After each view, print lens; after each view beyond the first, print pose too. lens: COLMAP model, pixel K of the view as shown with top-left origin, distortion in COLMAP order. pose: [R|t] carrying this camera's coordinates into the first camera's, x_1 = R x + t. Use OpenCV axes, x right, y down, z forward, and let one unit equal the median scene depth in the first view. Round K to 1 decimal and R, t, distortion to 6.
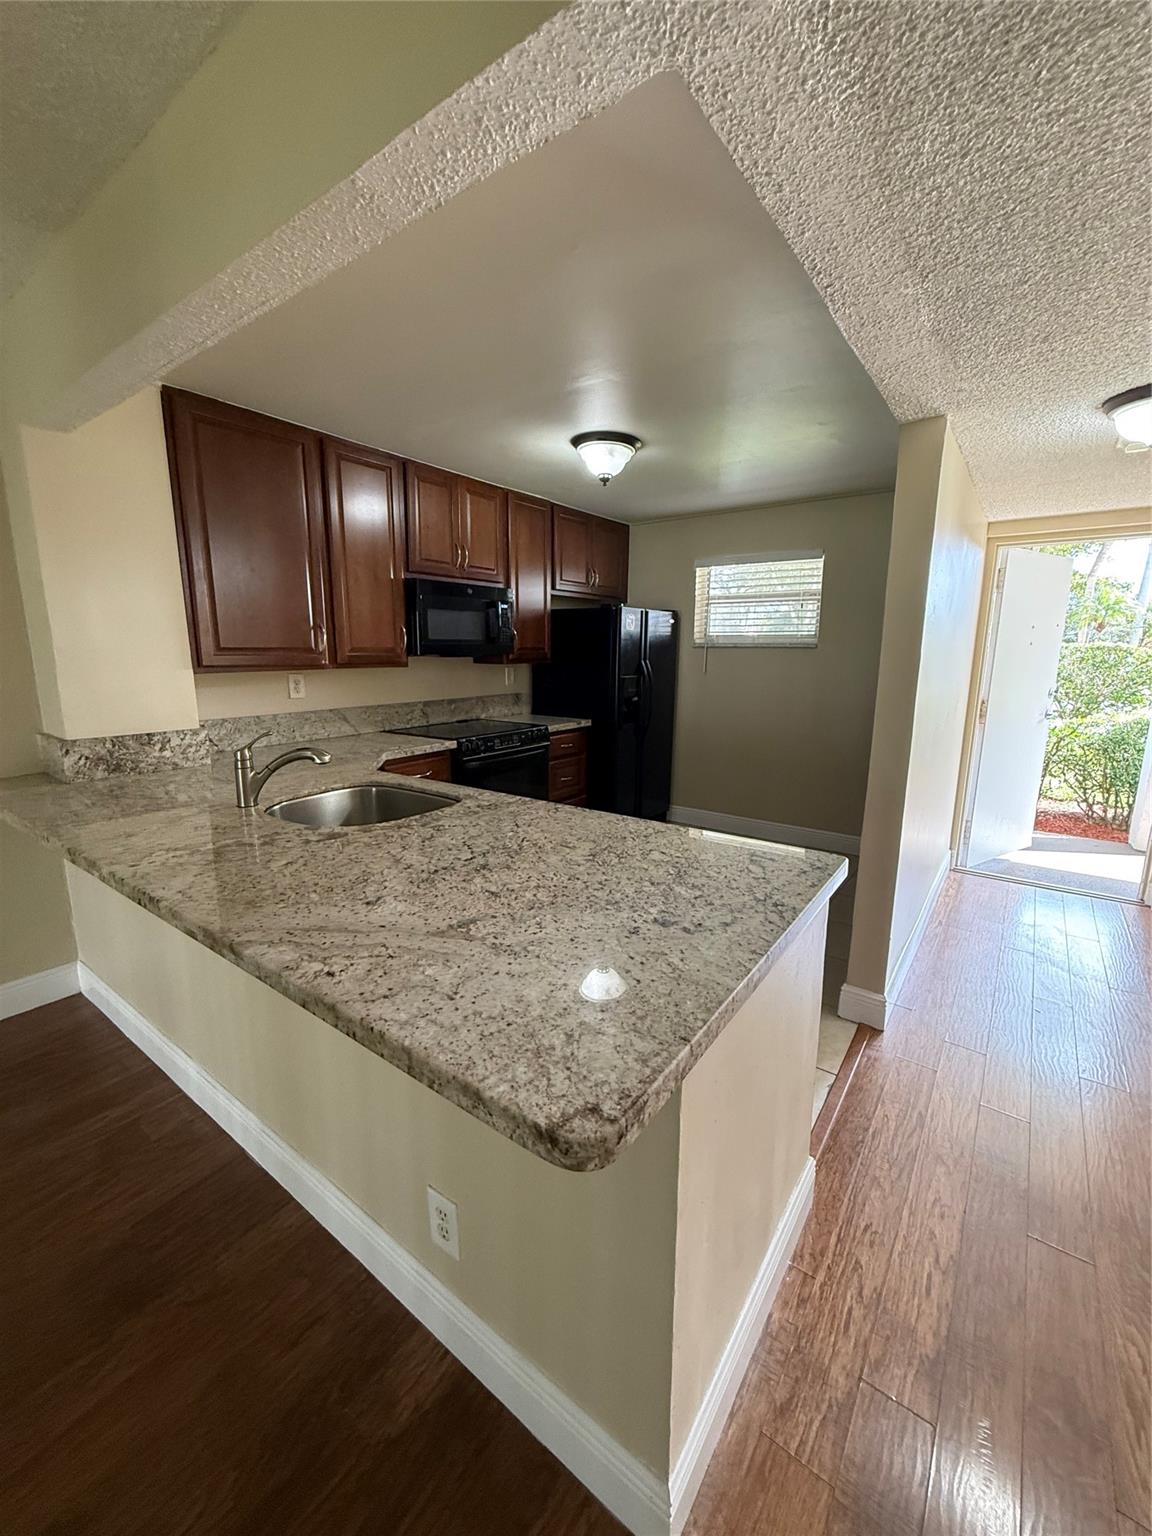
lens RADIAL K [[611.5, 0, 577.3], [0, 611.5, 761.6], [0, 0, 1]] dist [-0.000666, 0.000358]
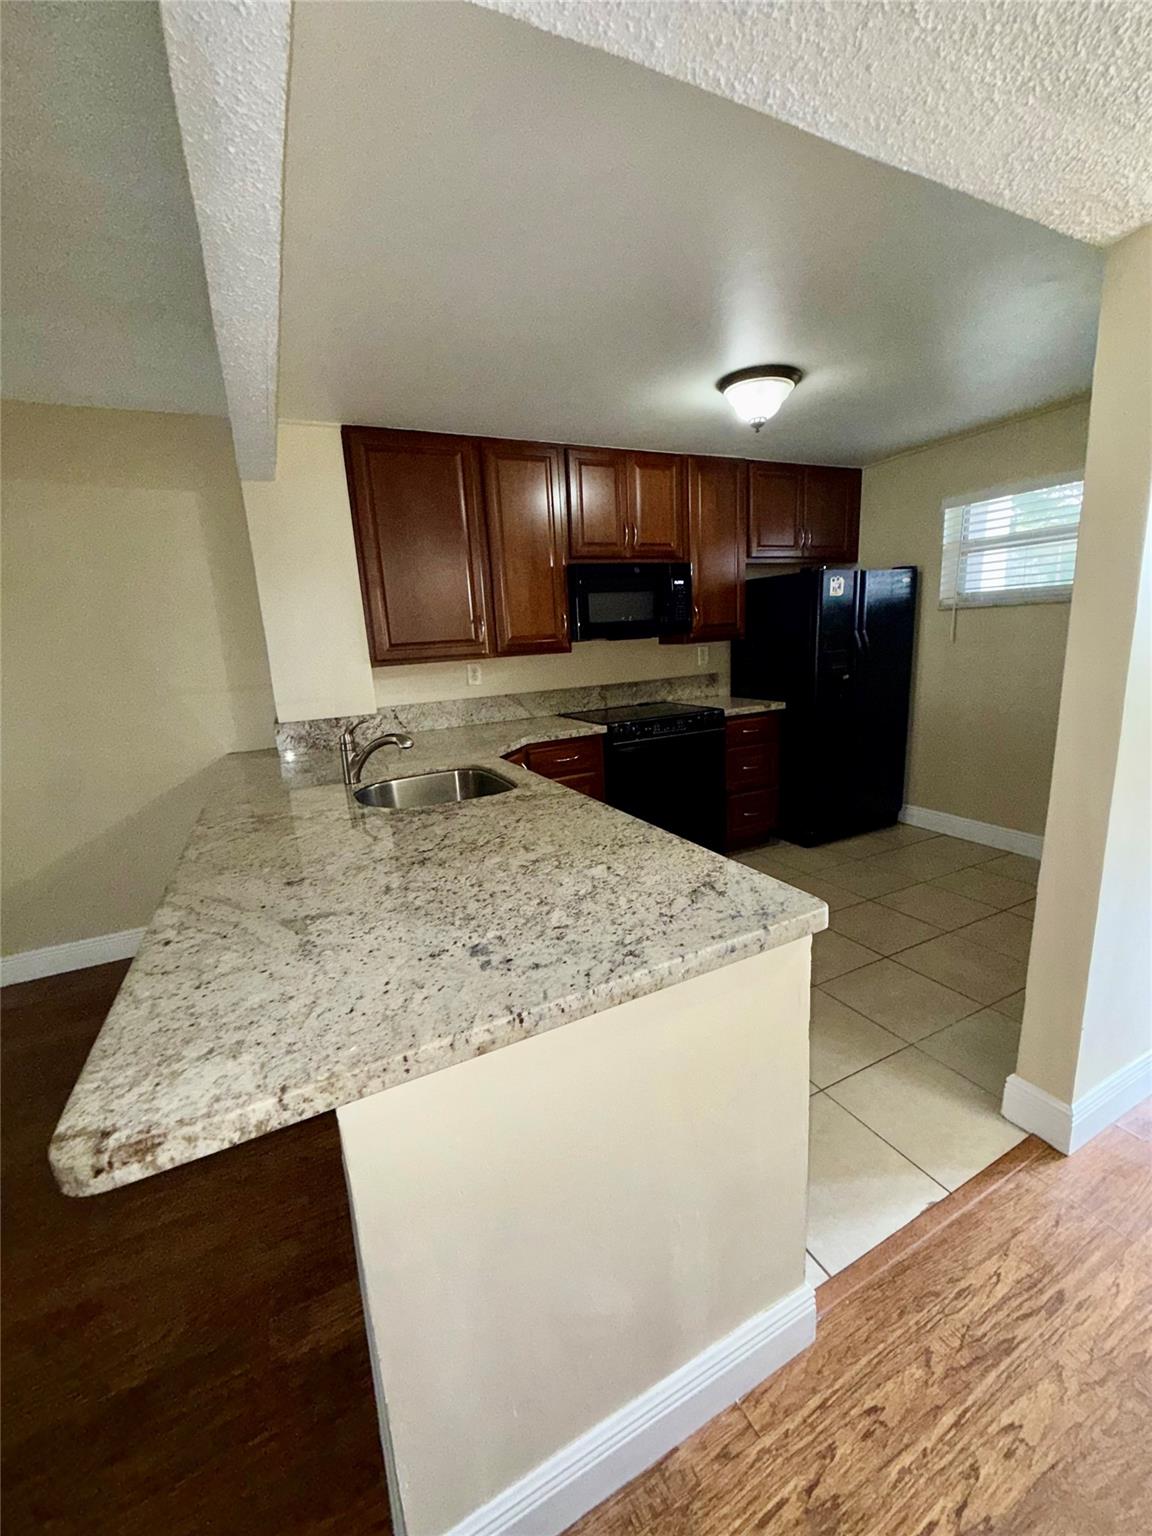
lens RADIAL K [[611.5, 0, 577.3], [0, 611.5, 761.6], [0, 0, 1]] dist [-0.000666, 0.000358]
pose [[0.887075, 0.040253, -0.459867, 0.309804], [-0.024063, 0.998869, 0.041016, -0.021404], [0.460998, -0.025319, 0.887040, 0.140252]]
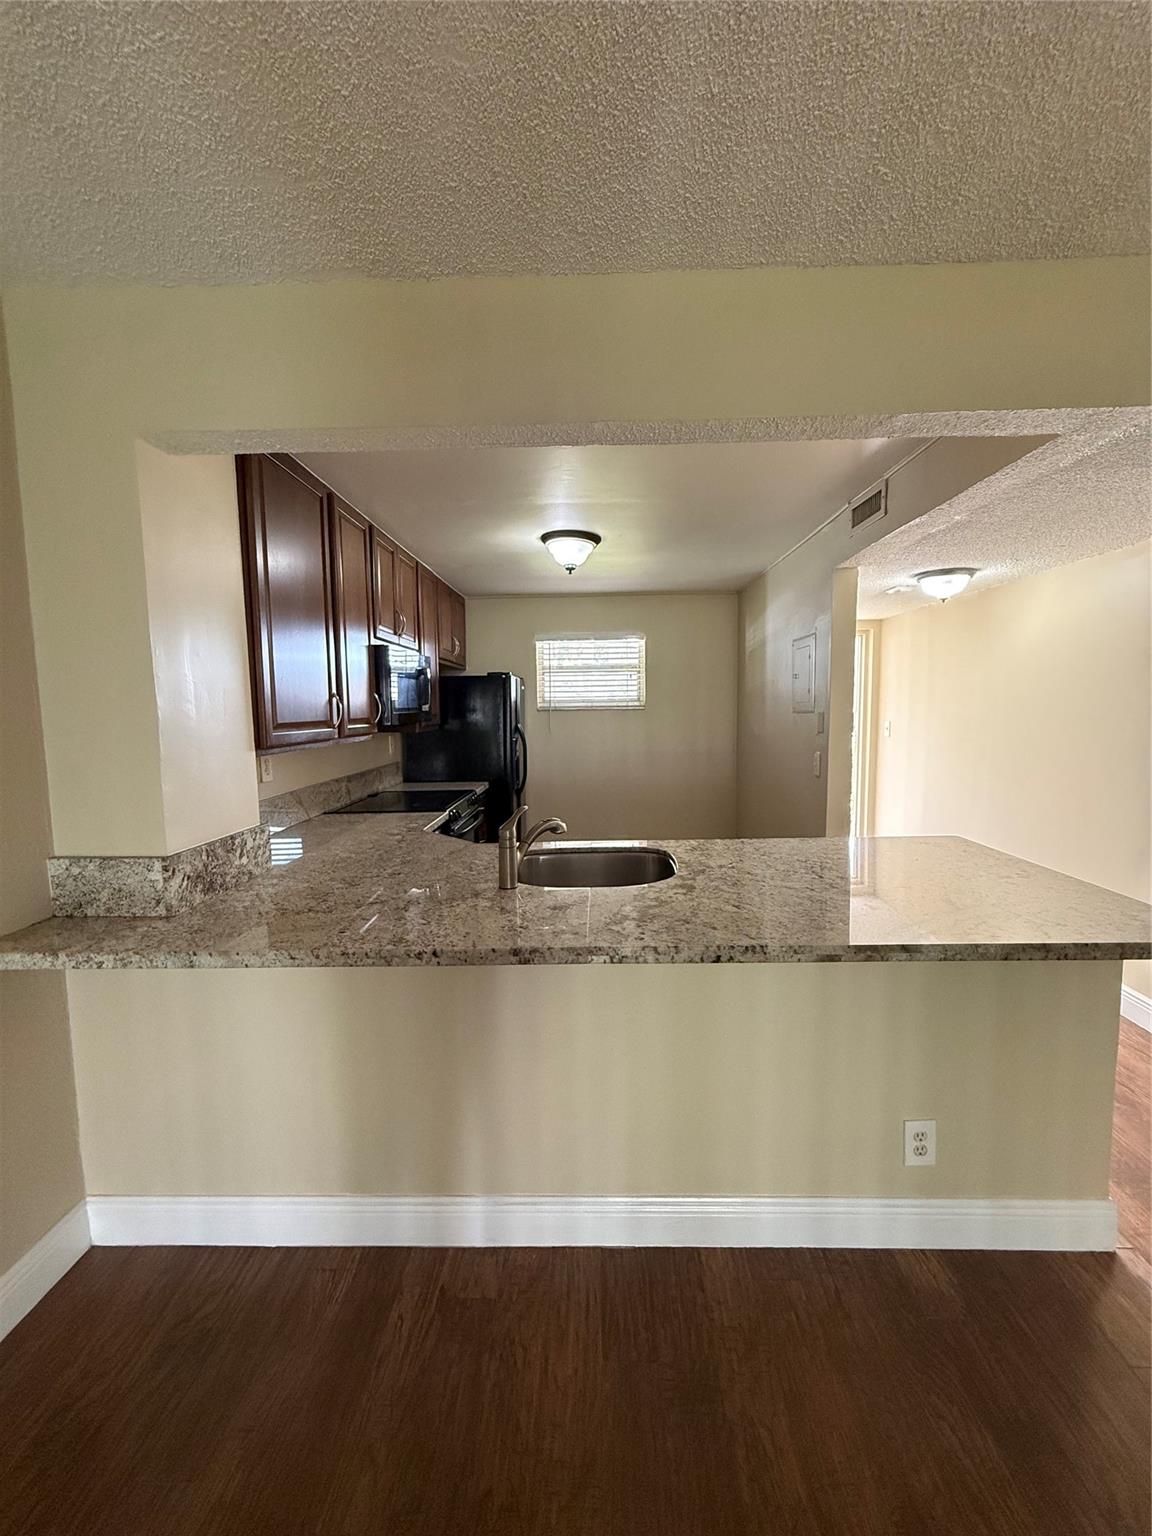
lens RADIAL K [[611.5, 0, 577.3], [0, 611.5, 761.6], [0, 0, 1]] dist [-0.000666, 0.000358]
pose [[0.822333, -0.066947, 0.565054, -0.812273], [0.121877, 0.990731, -0.059990, -0.041923], [-0.555800, 0.118199, 0.822870, 0.117708]]
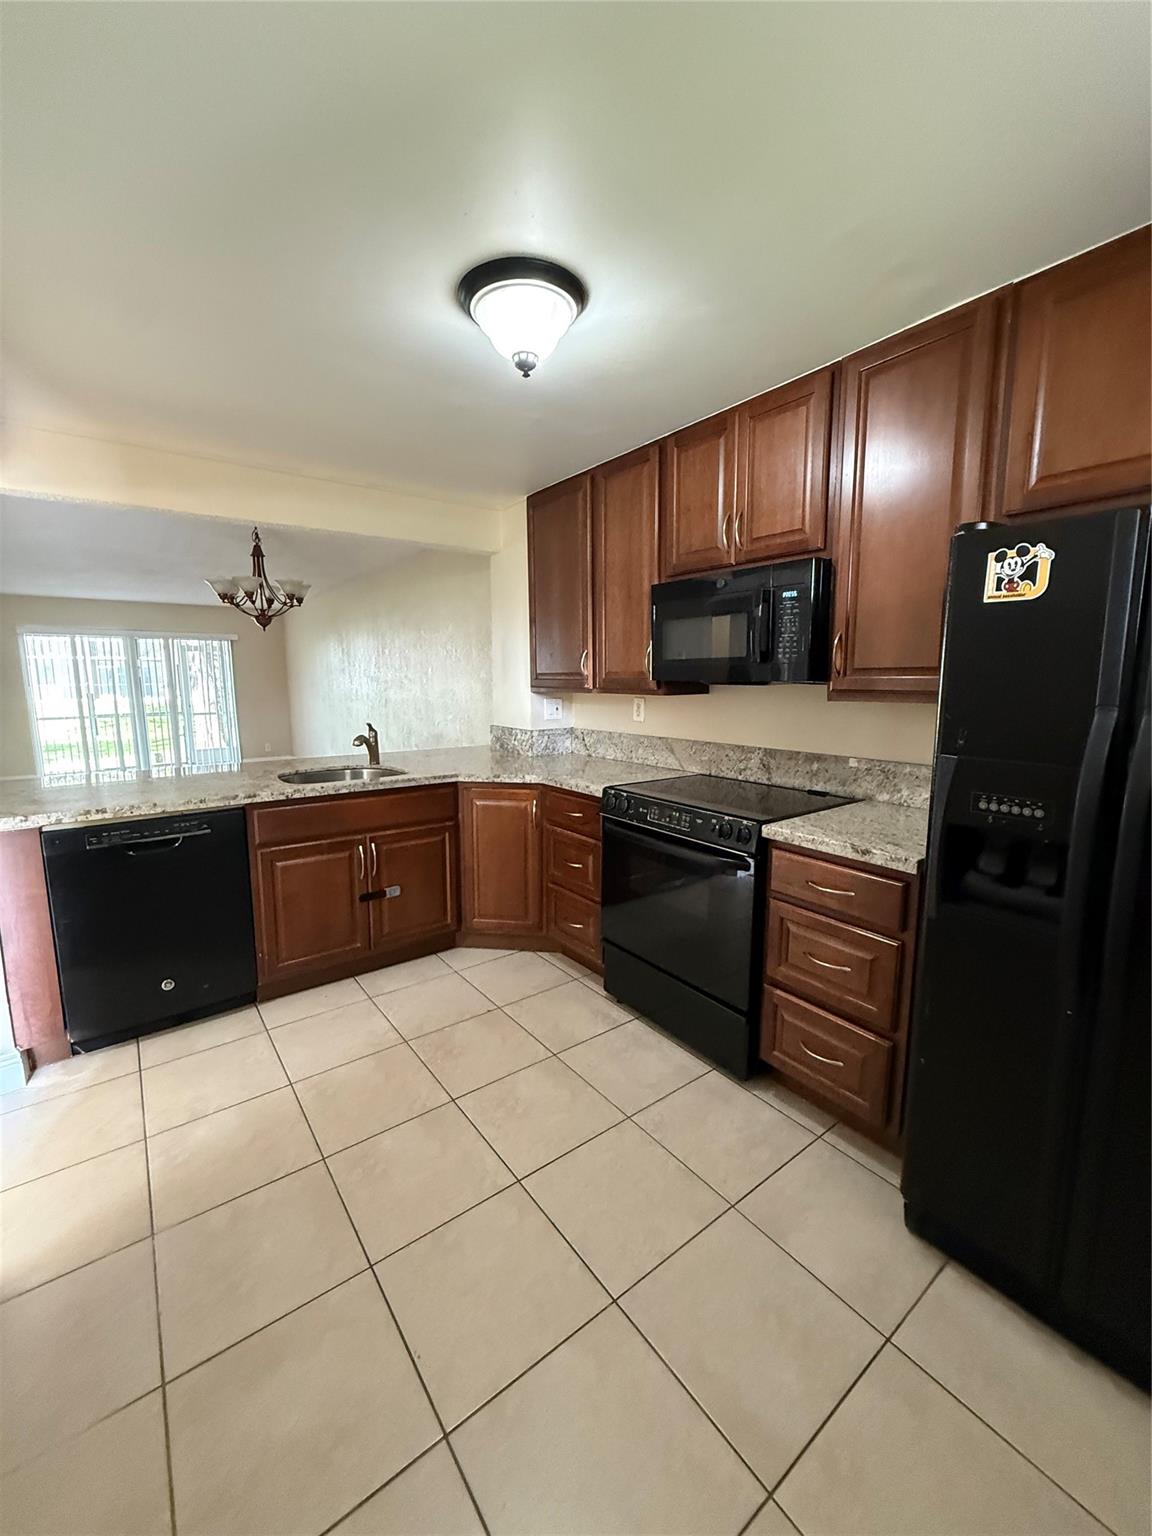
lens RADIAL K [[611.5, 0, 577.3], [0, 611.5, 761.6], [0, 0, 1]] dist [-0.000666, 0.000358]
pose [[-0.287338, 0.131596, -0.948746, 0.790571], [-0.171081, 0.967538, 0.186016, -0.298532], [0.942427, 0.215762, -0.255497, 1.660948]]
